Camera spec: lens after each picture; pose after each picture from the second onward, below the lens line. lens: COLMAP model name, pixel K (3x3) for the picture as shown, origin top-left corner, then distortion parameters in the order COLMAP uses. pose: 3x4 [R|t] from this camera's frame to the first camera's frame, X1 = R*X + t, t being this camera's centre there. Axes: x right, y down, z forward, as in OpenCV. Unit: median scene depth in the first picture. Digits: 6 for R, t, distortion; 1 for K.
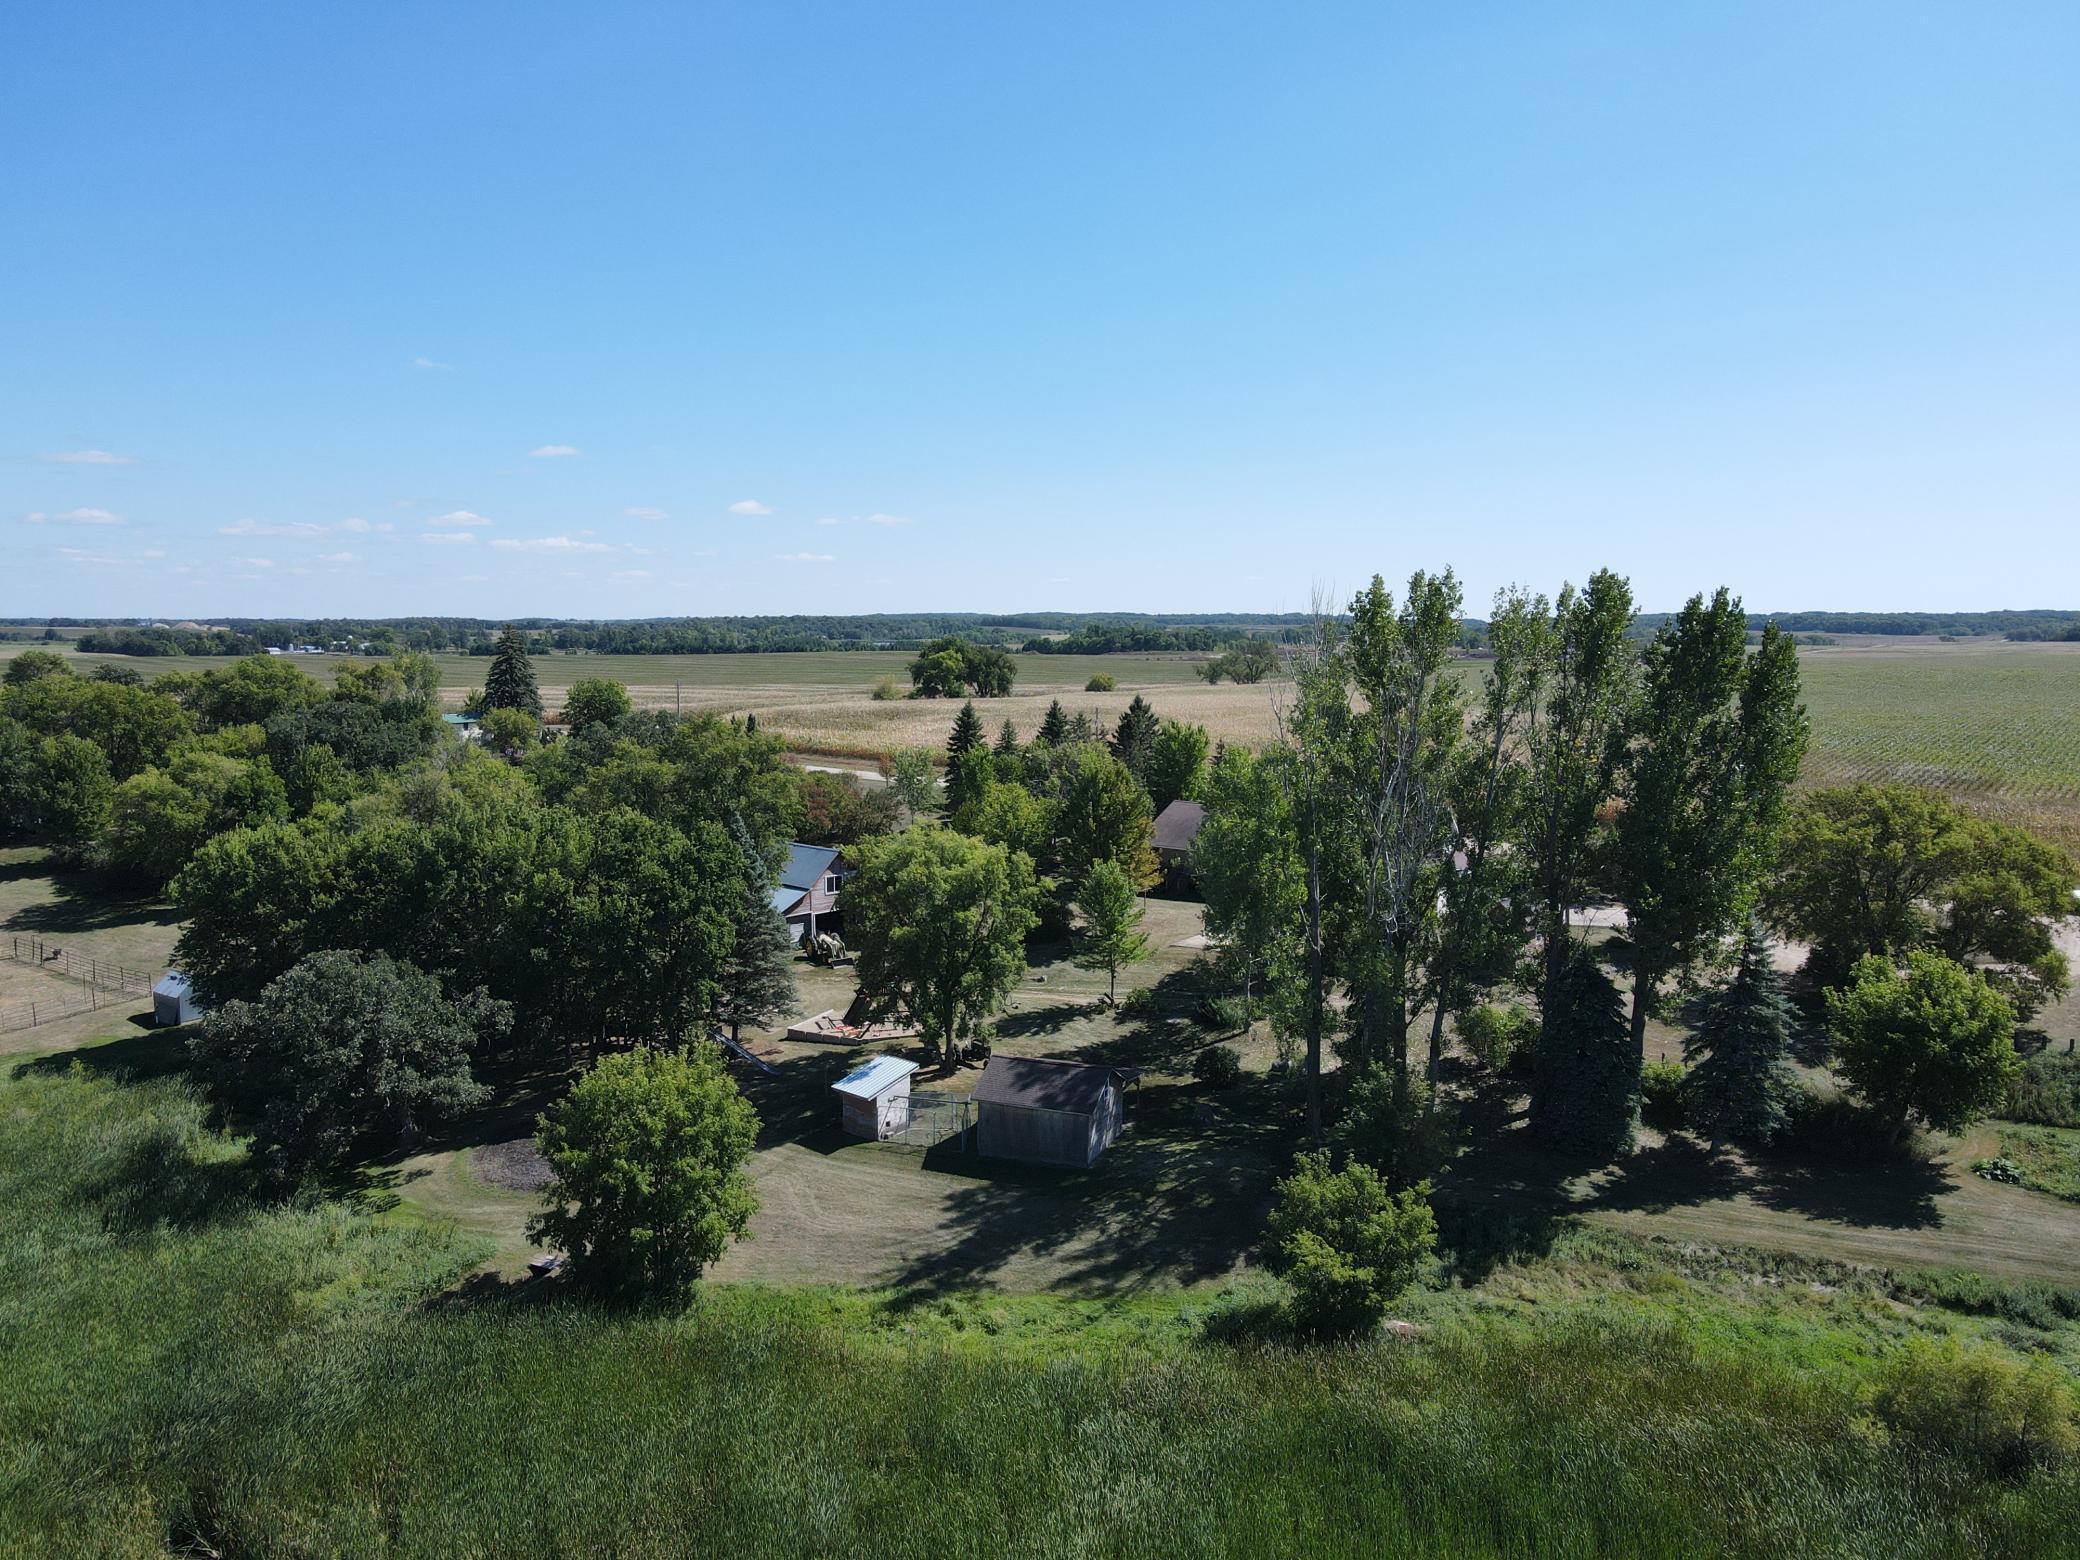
lens RADIAL K [[1524.4, 0, 1039.4], [0, 1524.4, 733.4], [0, 0, 1]] dist [0.000870, 0.029514]
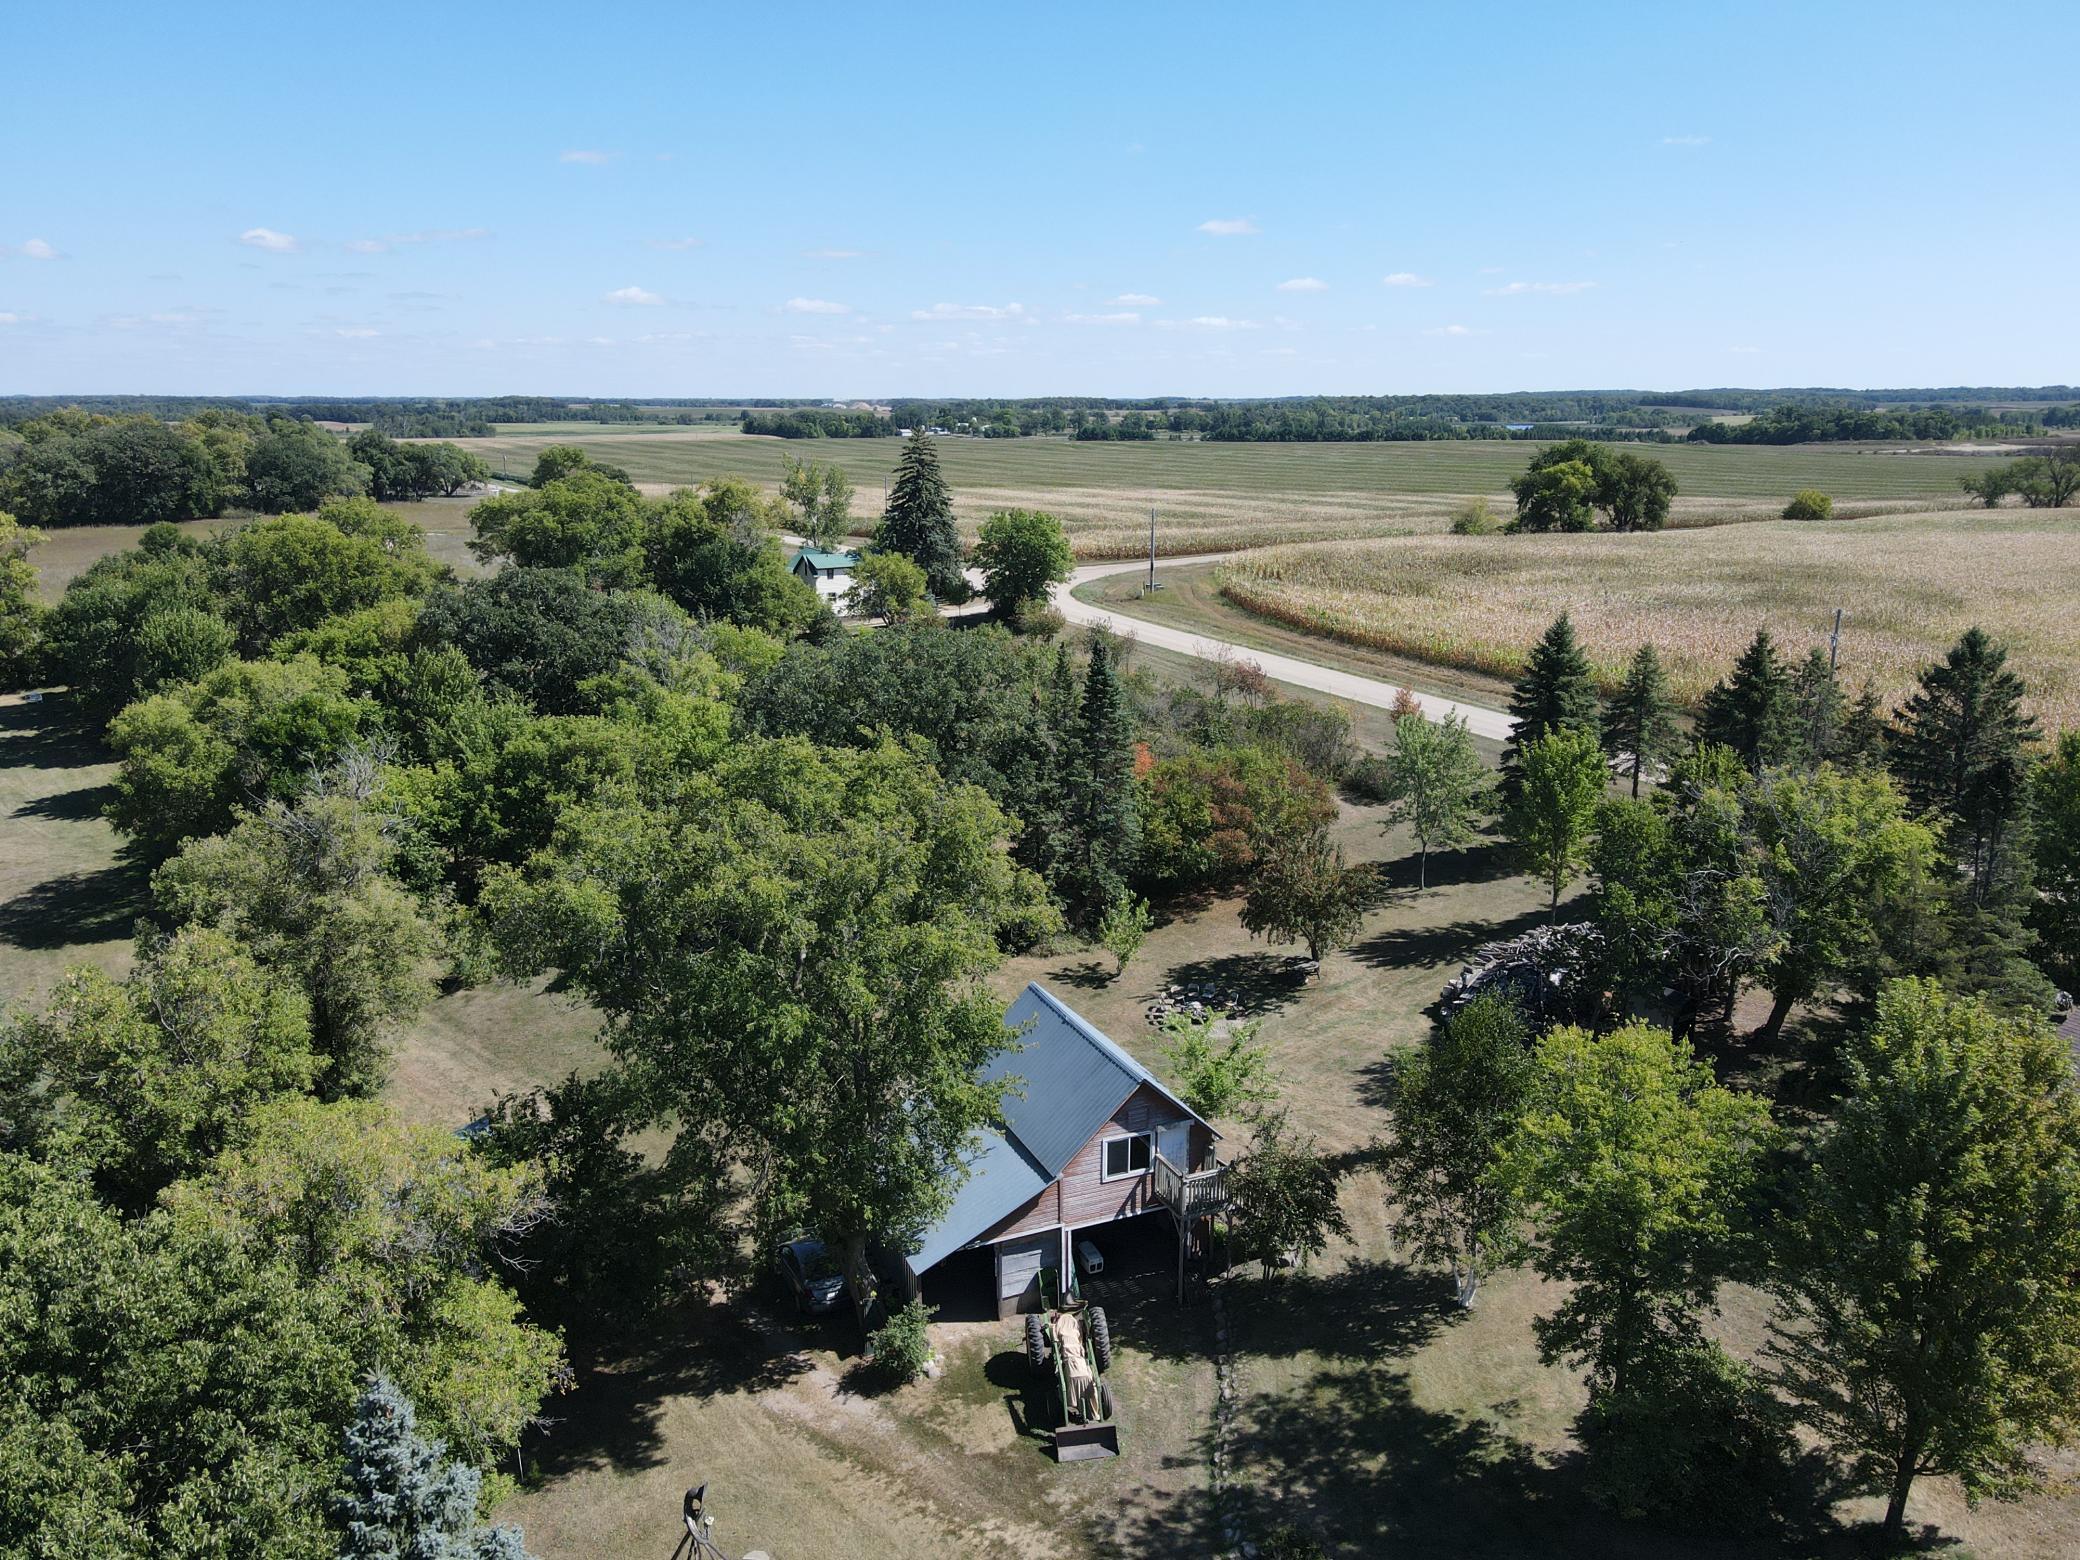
lens RADIAL K [[1524.4, 0, 1054.8], [0, 1524.4, 782.8], [0, 0, 1]] dist [0.000870, 0.029514]
pose [[0.923107, 0.092023, -0.373369, -0.016652], [-0.026370, 0.983807, 0.177280, -0.087924], [0.383637, -0.153803, 0.910586, 0.845451]]
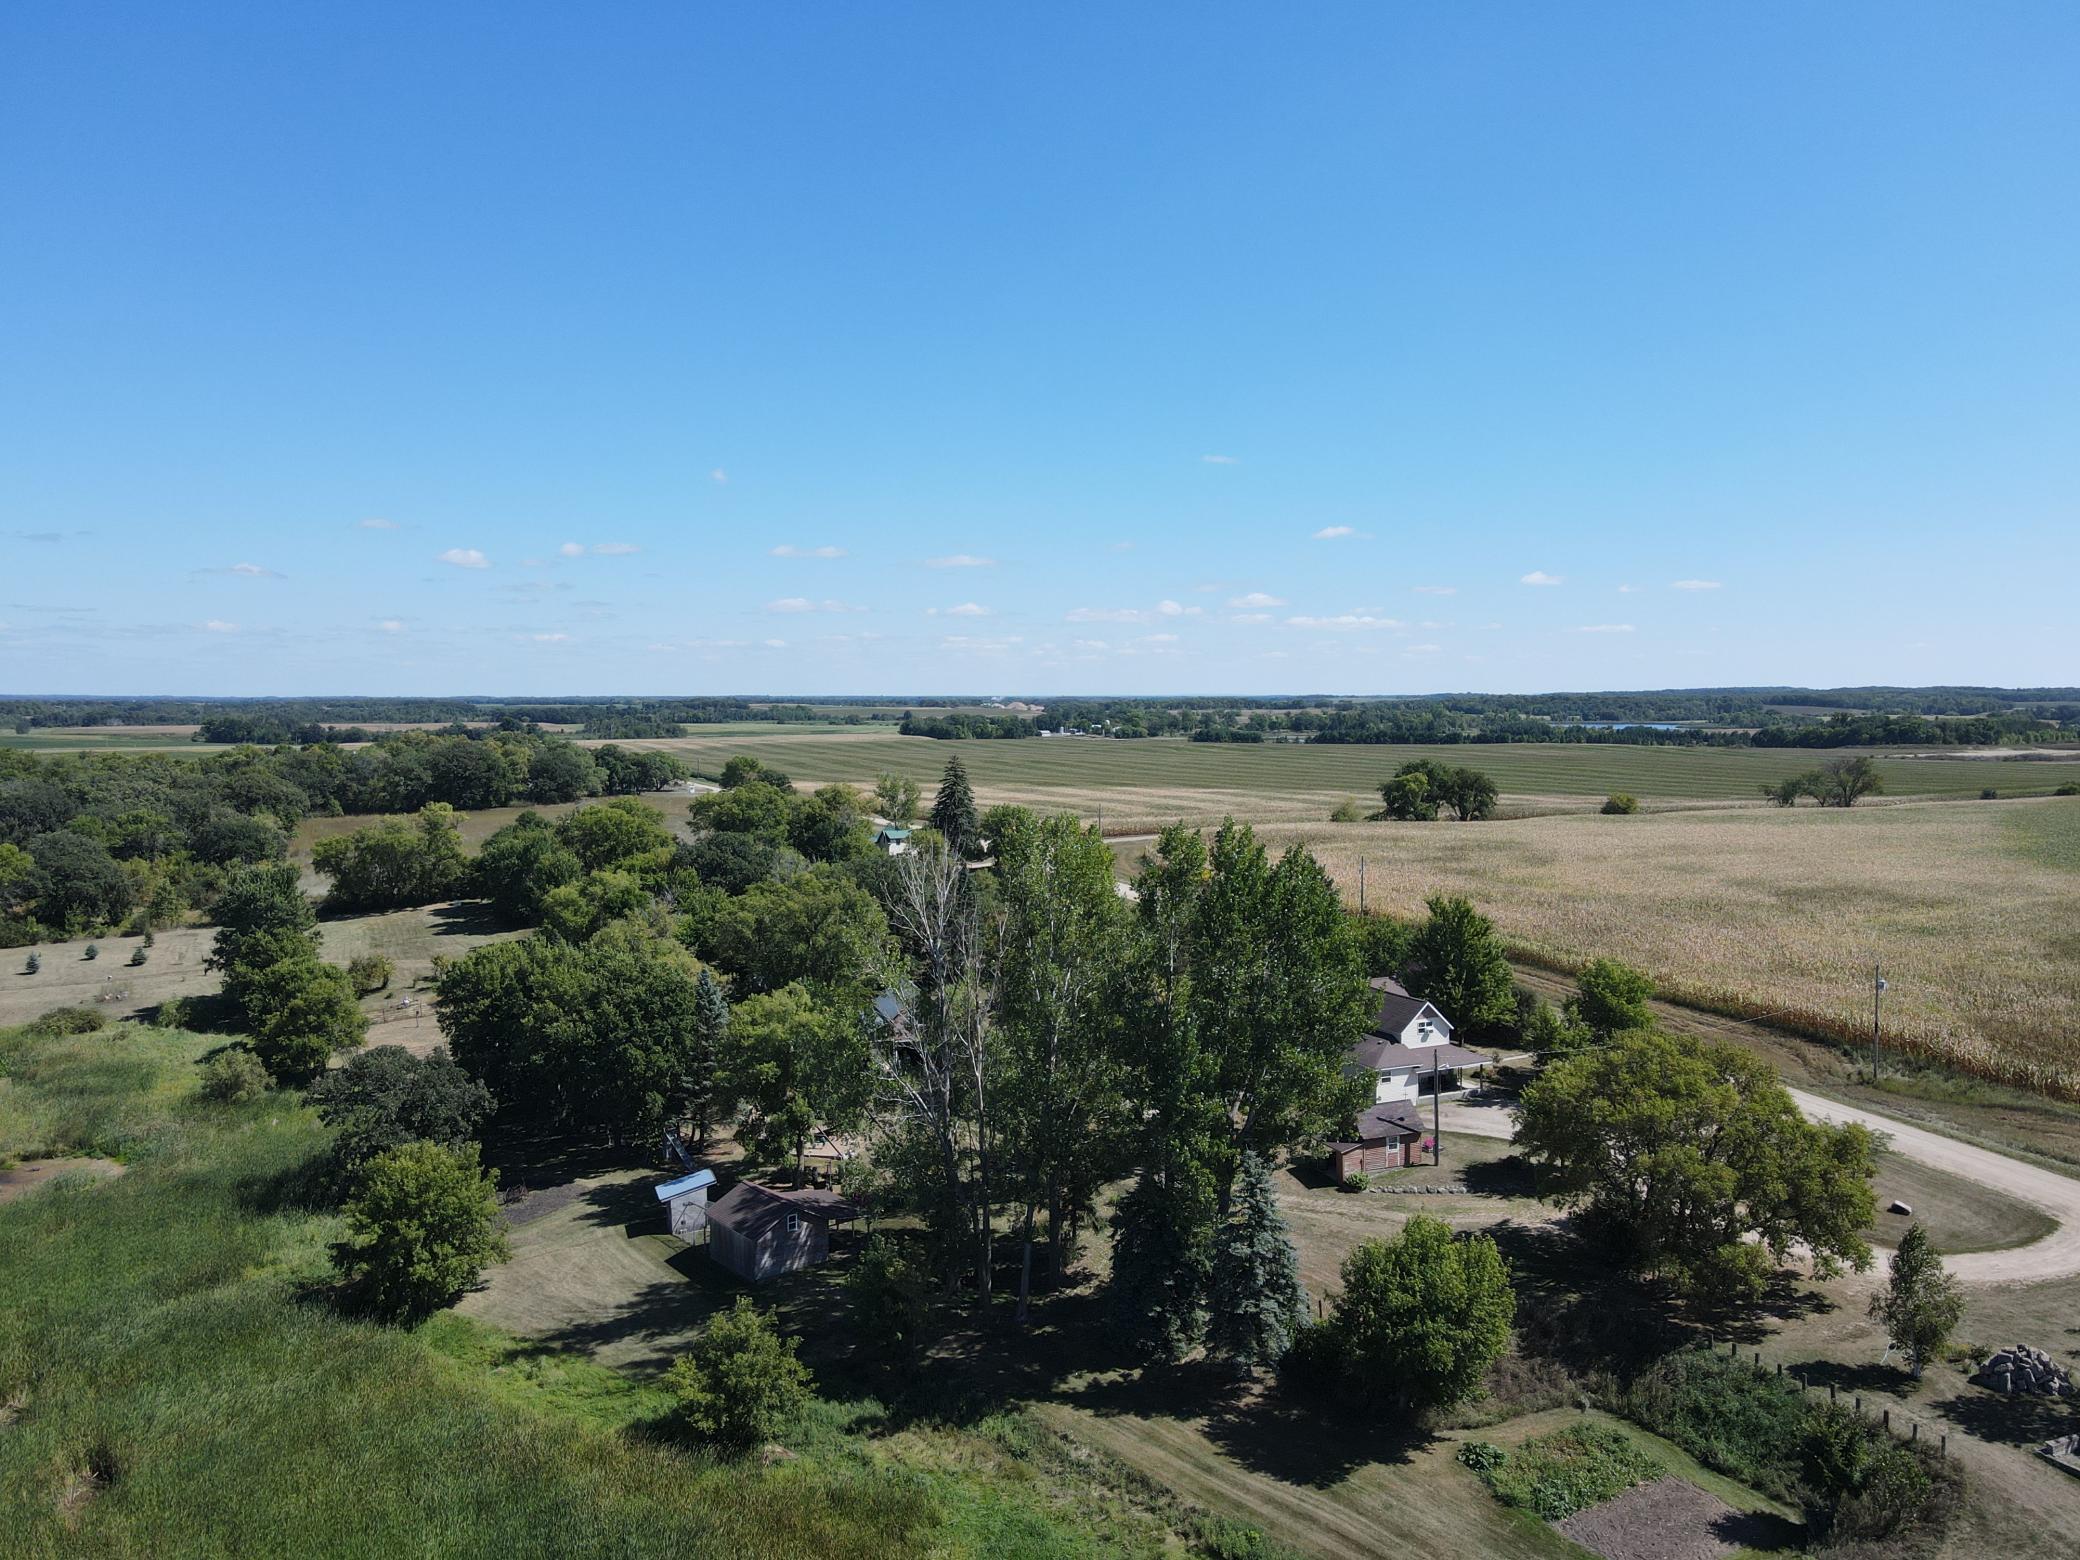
lens RADIAL K [[1524.4, 0, 1046.3], [0, 1524.4, 785.2], [0, 0, 1]] dist [0.000870, 0.029514]
pose [[0.875910, 0.024124, -0.481871, 0.686306], [-0.031002, 0.999499, -0.006314, -0.103740], [0.481477, 0.020470, 0.876220, 0.000942]]
